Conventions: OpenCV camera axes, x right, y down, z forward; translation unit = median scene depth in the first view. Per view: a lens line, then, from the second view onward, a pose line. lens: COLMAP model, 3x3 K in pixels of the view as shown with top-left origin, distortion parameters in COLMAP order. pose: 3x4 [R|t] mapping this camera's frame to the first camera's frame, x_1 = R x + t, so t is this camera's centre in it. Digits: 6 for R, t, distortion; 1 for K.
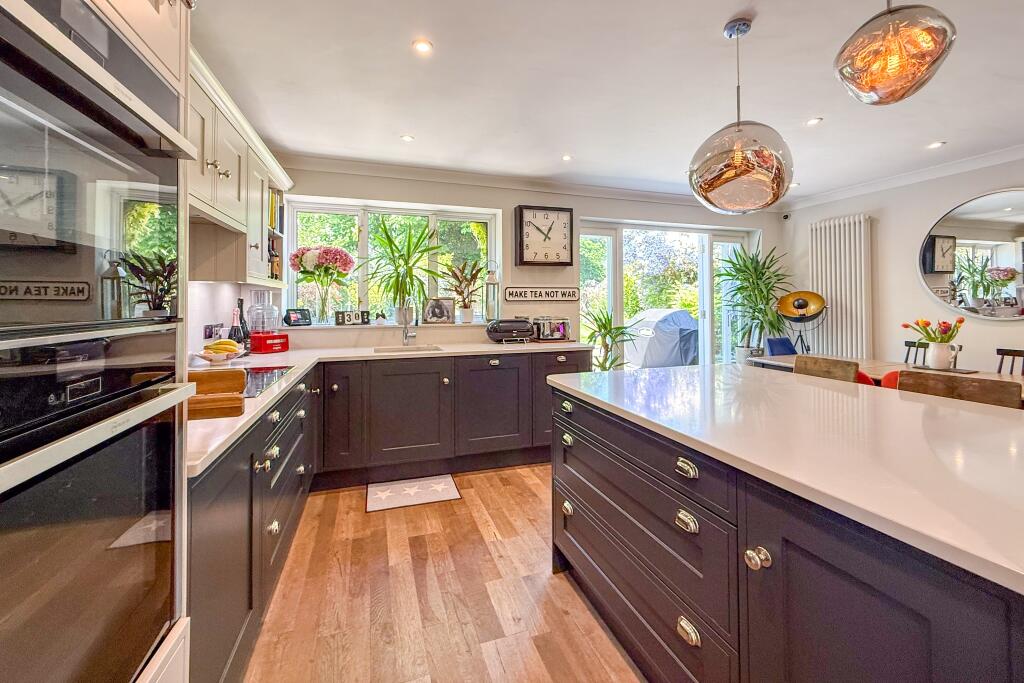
lens RADIAL K [[407.0, 0, 511.5], [0, 407.0, 303.2], [0, 0, 1]] dist [-0.000827, -0.000792]
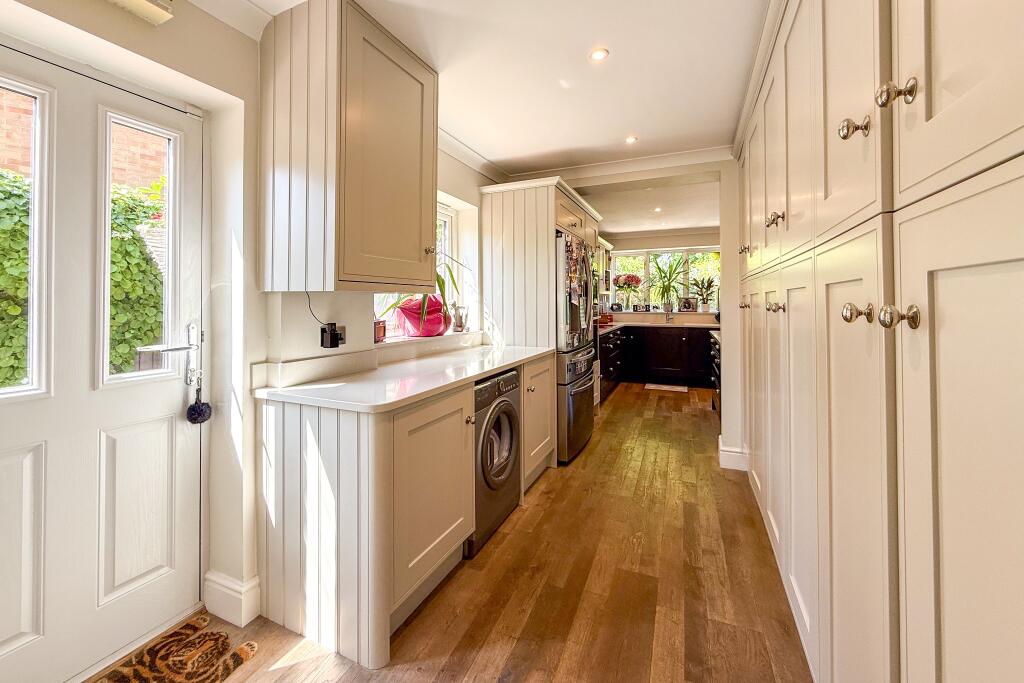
lens RADIAL K [[407.0, 0, 512.2], [0, 407.0, 299.2], [0, 0, 1]] dist [-0.000827, -0.000792]
pose [[0.742447, -0.005110, -0.669886, 0.486266], [0.002053, 0.999984, -0.005354, 0.001261], [0.669902, 0.002600, 0.742445, -0.925684]]
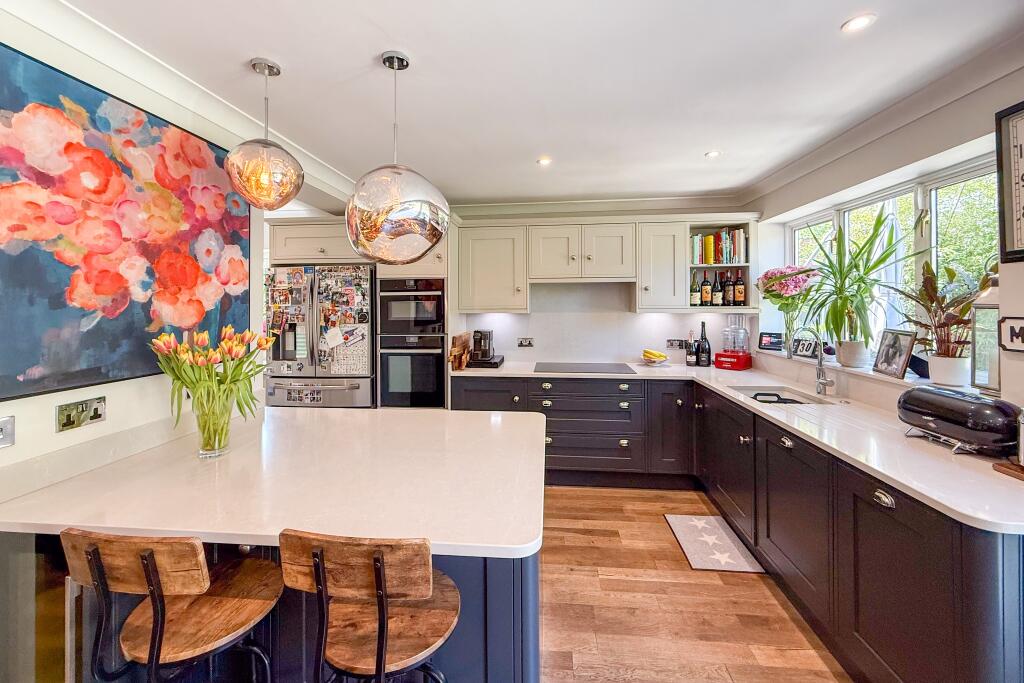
lens RADIAL K [[407.0, 0, 509.9], [0, 407.0, 301.7], [0, 0, 1]] dist [-0.000827, -0.000792]
pose [[-0.405457, 0.001452, -0.914113, 0.640179], [0.007779, 0.999968, -0.001862, -0.064528], [0.914081, -0.007866, -0.405456, 0.790269]]
